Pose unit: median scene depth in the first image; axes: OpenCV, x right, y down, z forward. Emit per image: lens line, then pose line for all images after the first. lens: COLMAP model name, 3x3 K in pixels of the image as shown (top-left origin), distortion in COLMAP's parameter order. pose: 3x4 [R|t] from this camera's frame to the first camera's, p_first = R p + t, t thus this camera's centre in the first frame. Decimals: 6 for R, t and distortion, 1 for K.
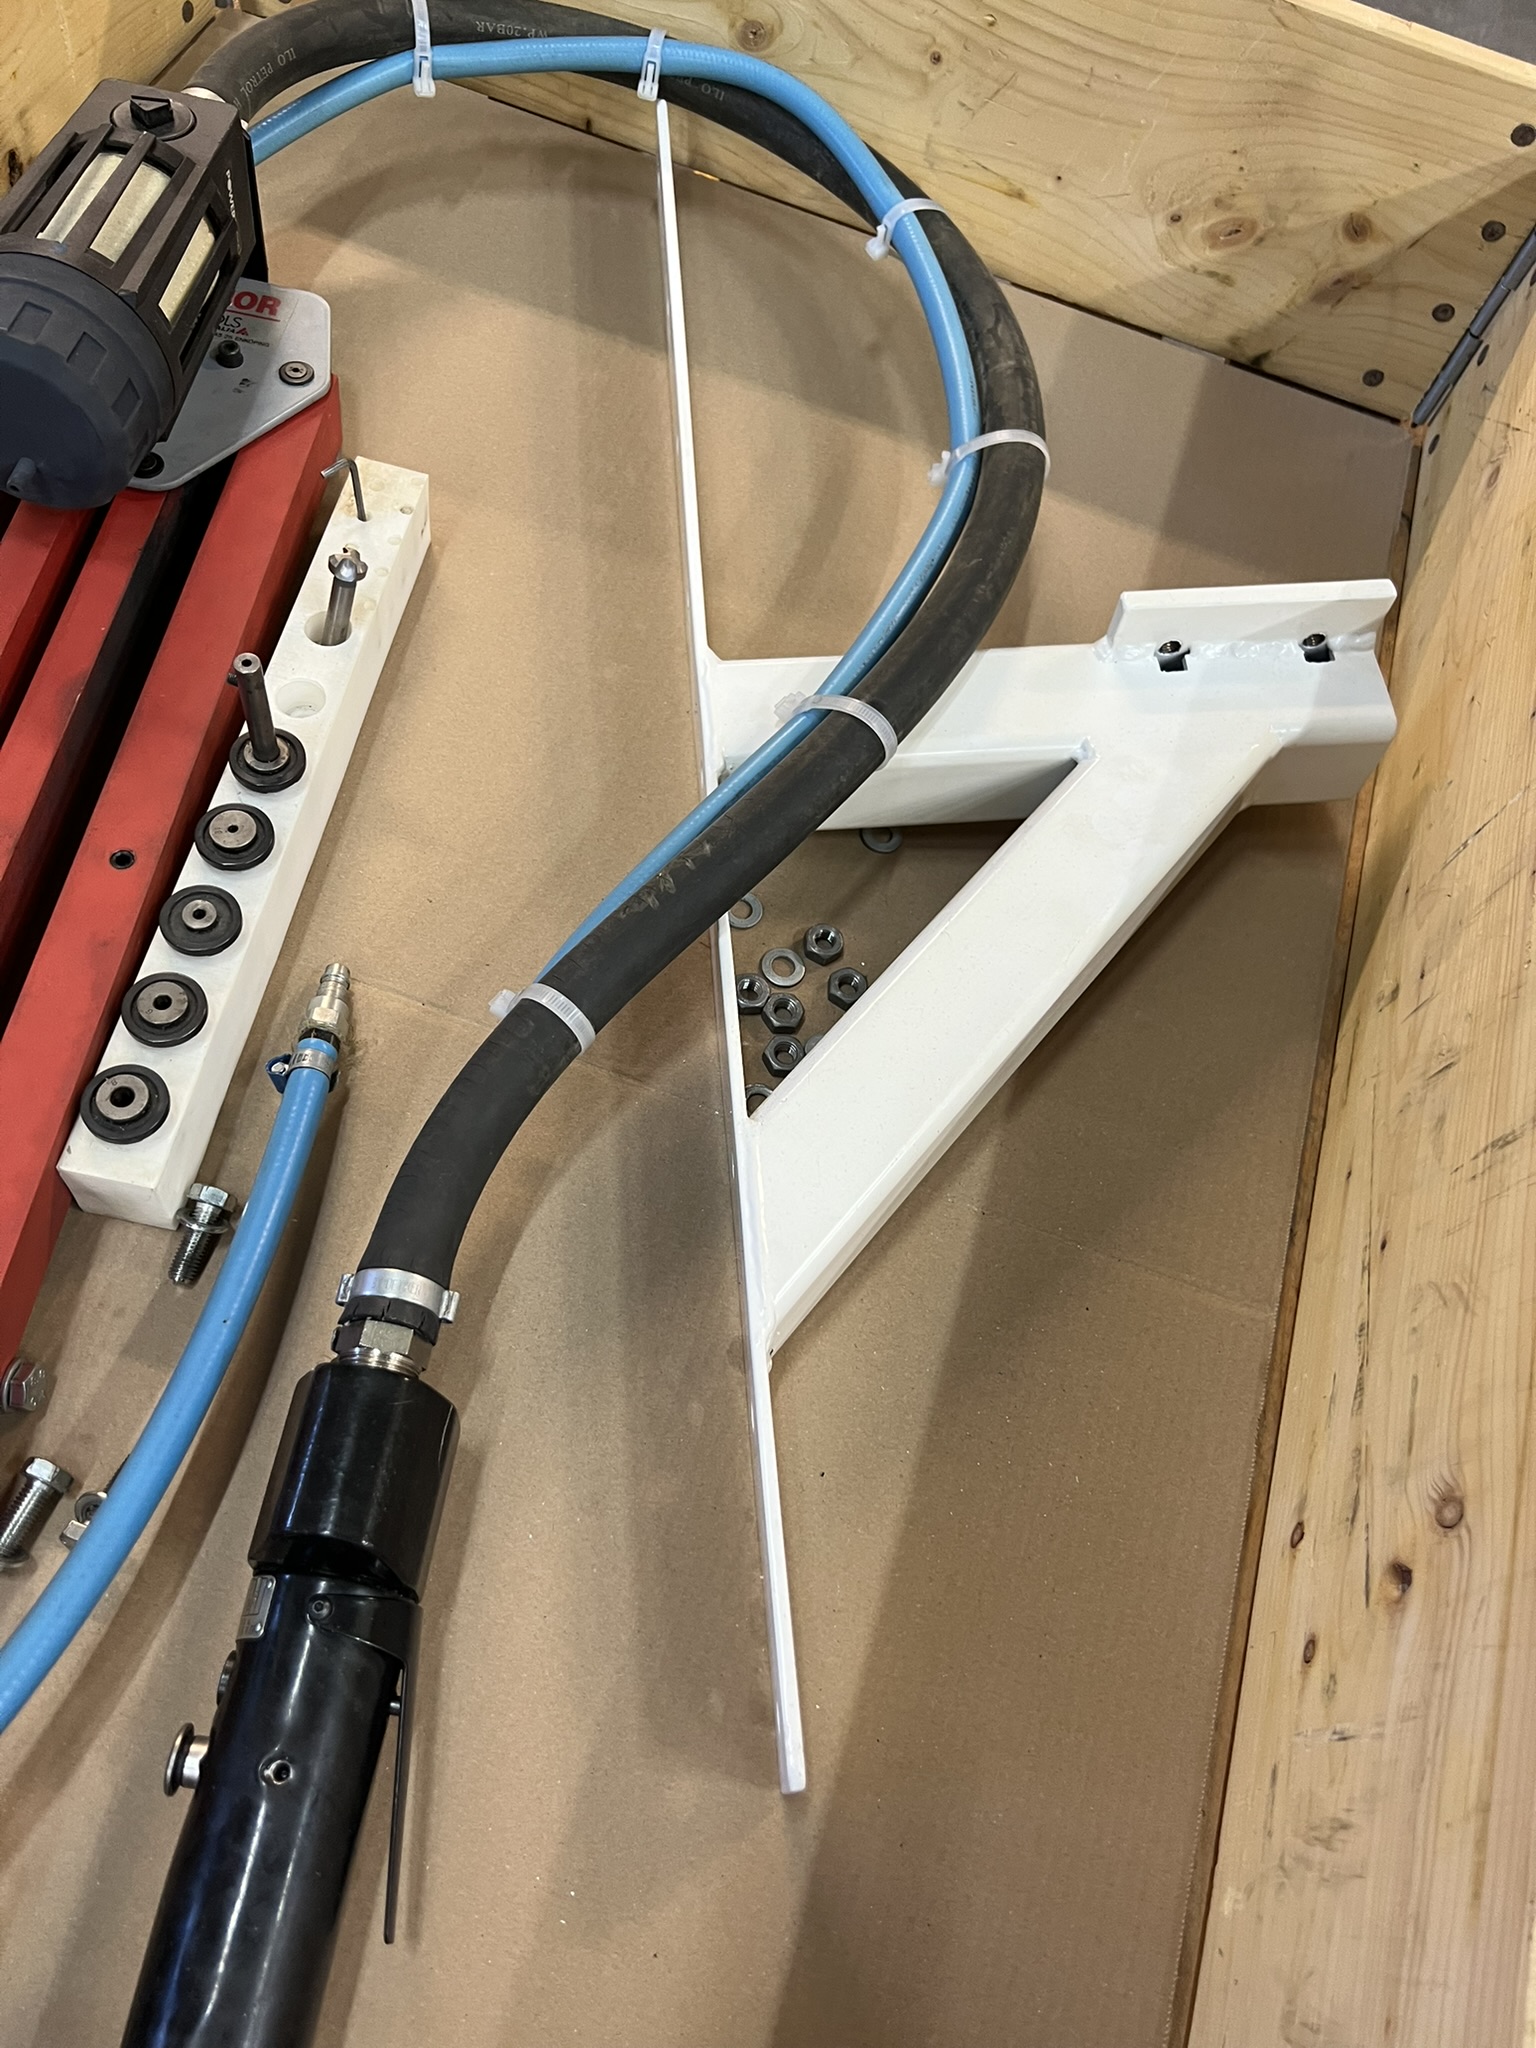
lens RADIAL K [[1563.4, 0, 768.0], [0, 1563.4, 1024.0], [0, 0, 1]] dist [0.044970, -0.073031]
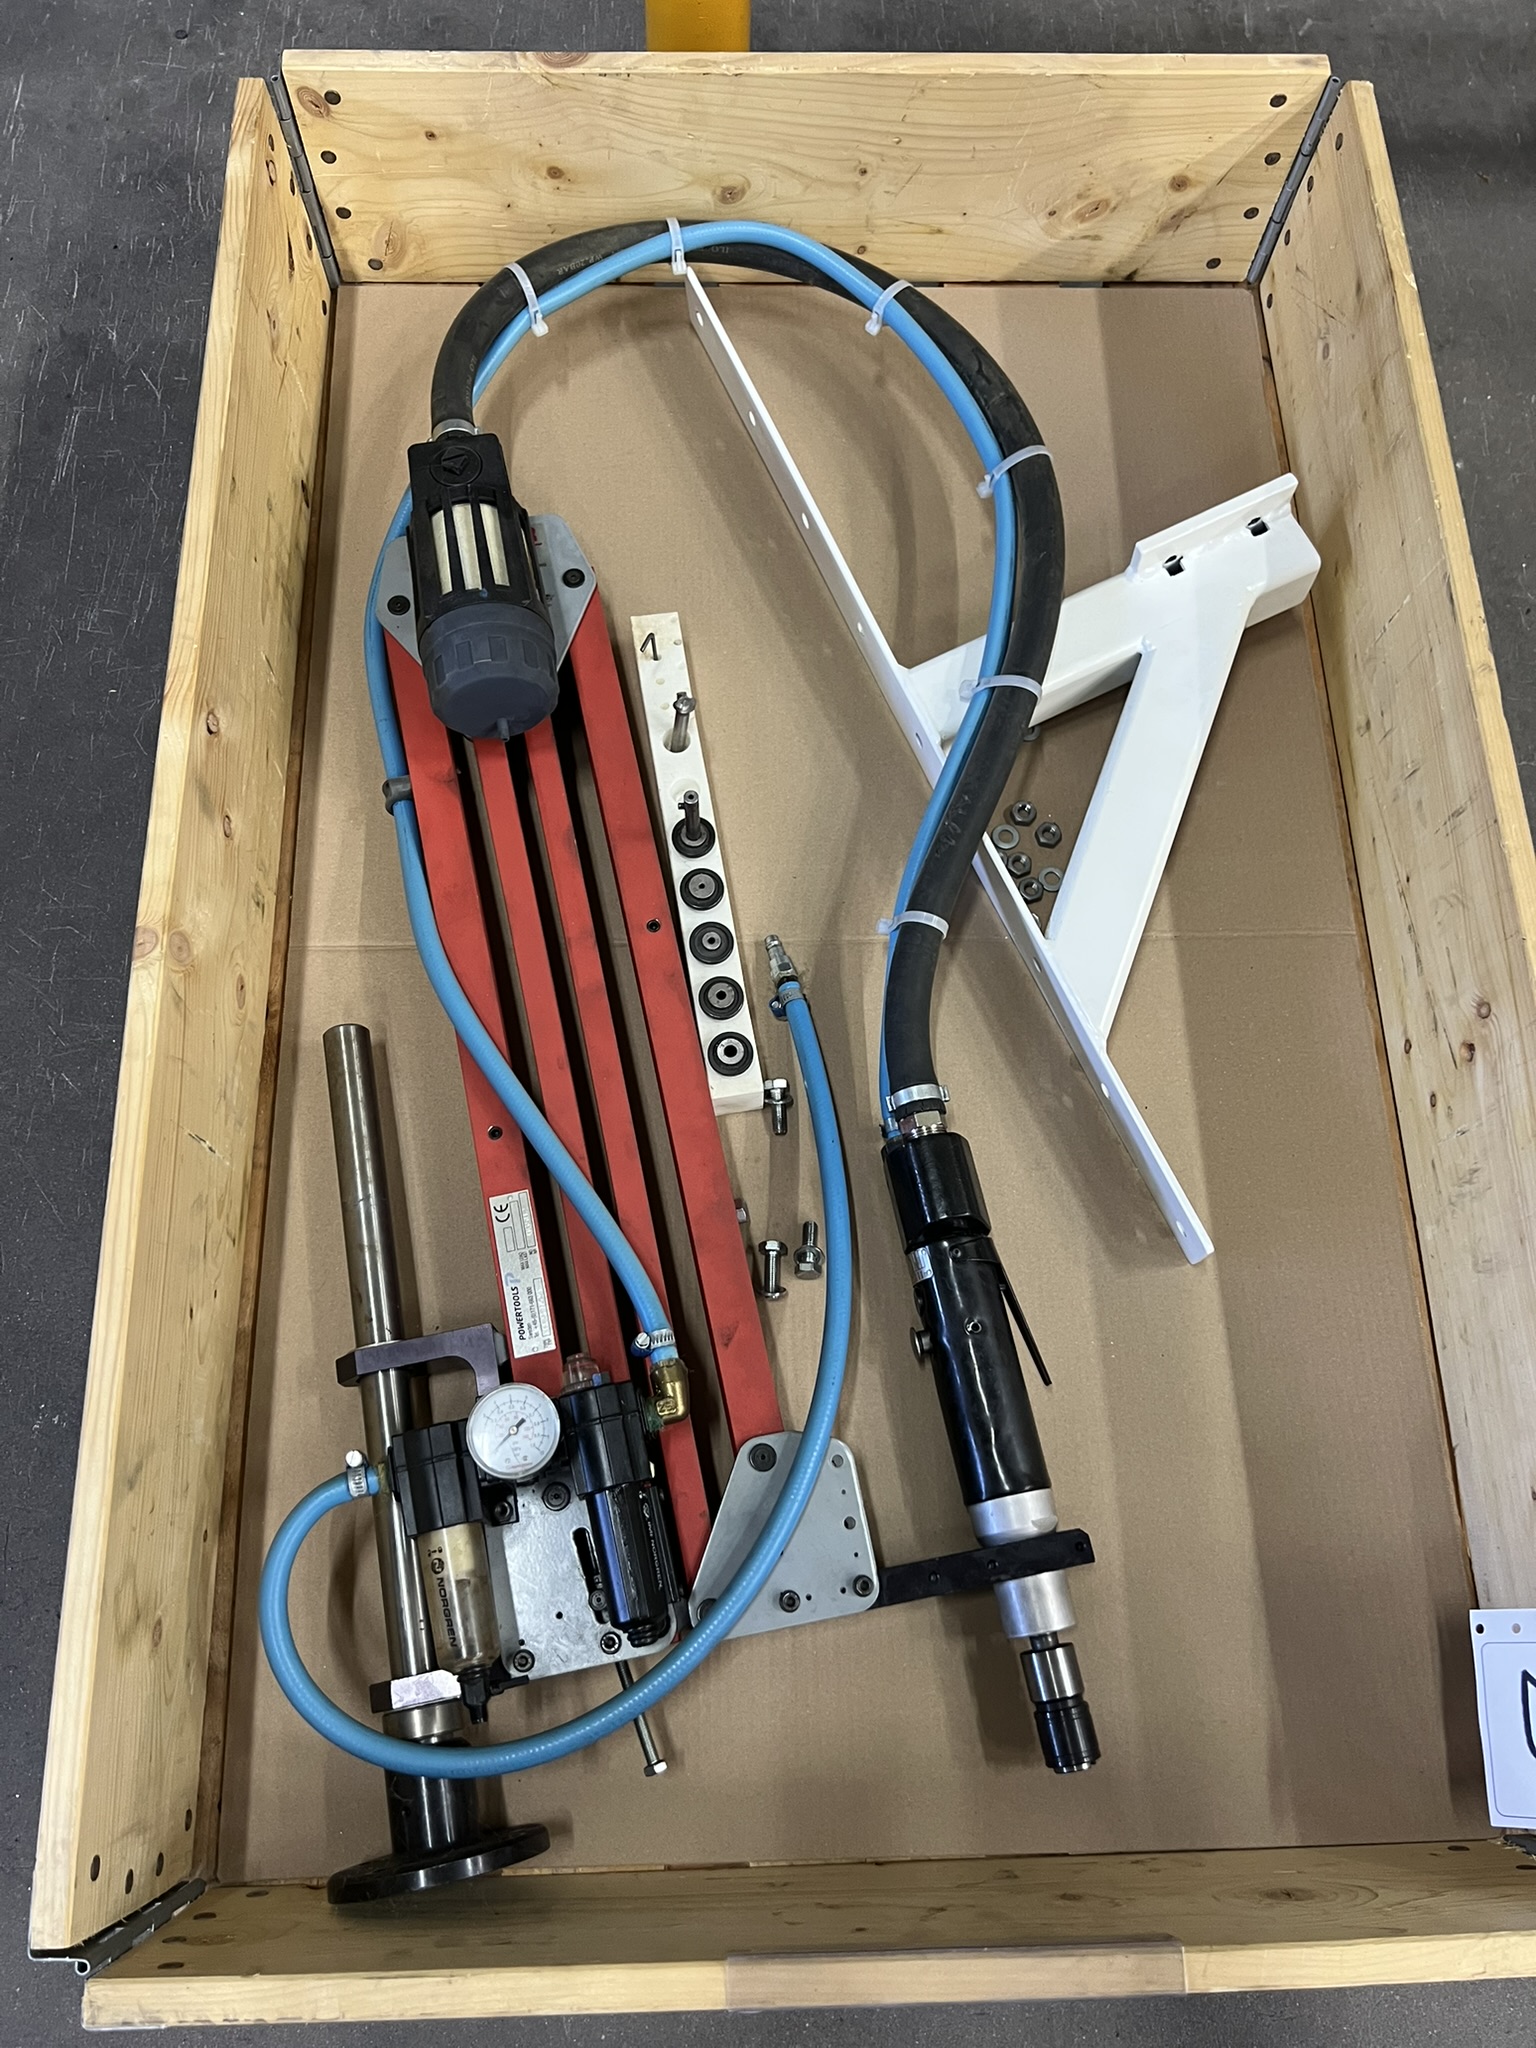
lens RADIAL K [[1563.4, 0, 768.0], [0, 1563.4, 1024.0], [0, 0, 1]] dist [0.044970, -0.073031]
pose [[0.937074, -0.348725, -0.016819, -0.309795], [0.346268, 0.922156, 0.172415, -0.262861], [-0.044616, -0.167389, 0.984881, -0.736670]]
